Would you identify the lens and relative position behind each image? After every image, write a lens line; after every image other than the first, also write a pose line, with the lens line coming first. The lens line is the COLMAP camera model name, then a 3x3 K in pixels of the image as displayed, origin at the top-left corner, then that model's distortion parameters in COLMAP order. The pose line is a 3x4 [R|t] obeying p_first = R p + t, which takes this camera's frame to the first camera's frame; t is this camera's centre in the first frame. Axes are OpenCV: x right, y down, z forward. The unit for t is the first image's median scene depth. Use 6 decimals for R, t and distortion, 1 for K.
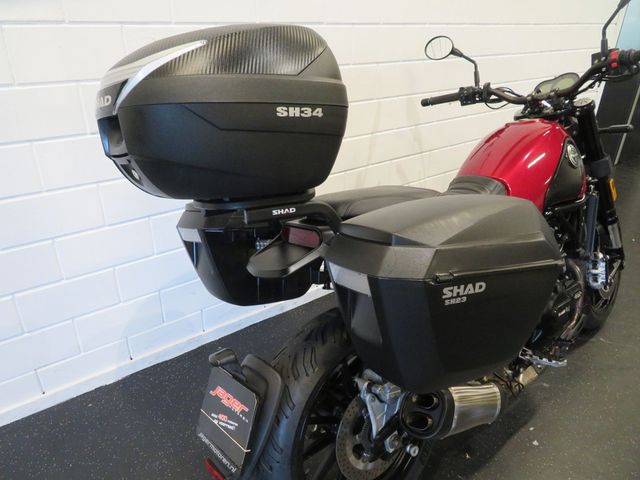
lens RADIAL K [[456.1, 0, 309.9], [0, 456.1, 238.1], [0, 0, 1]] dist [-0.006136, 0.012662]
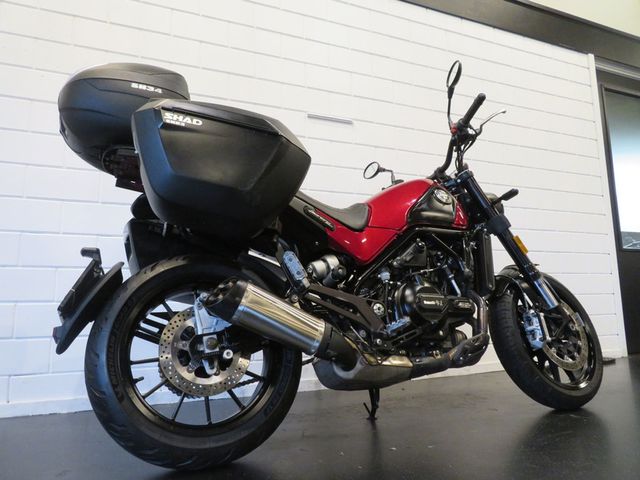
lens RADIAL K [[456.1, 0, 311.4], [0, 456.1, 242.1], [0, 0, 1]] dist [-0.006136, 0.012662]
pose [[0.966654, -0.071004, -0.246047, 0.515853], [-0.080492, 0.827858, -0.555133, 0.605838], [0.243109, 0.556426, 0.794536, 0.015223]]
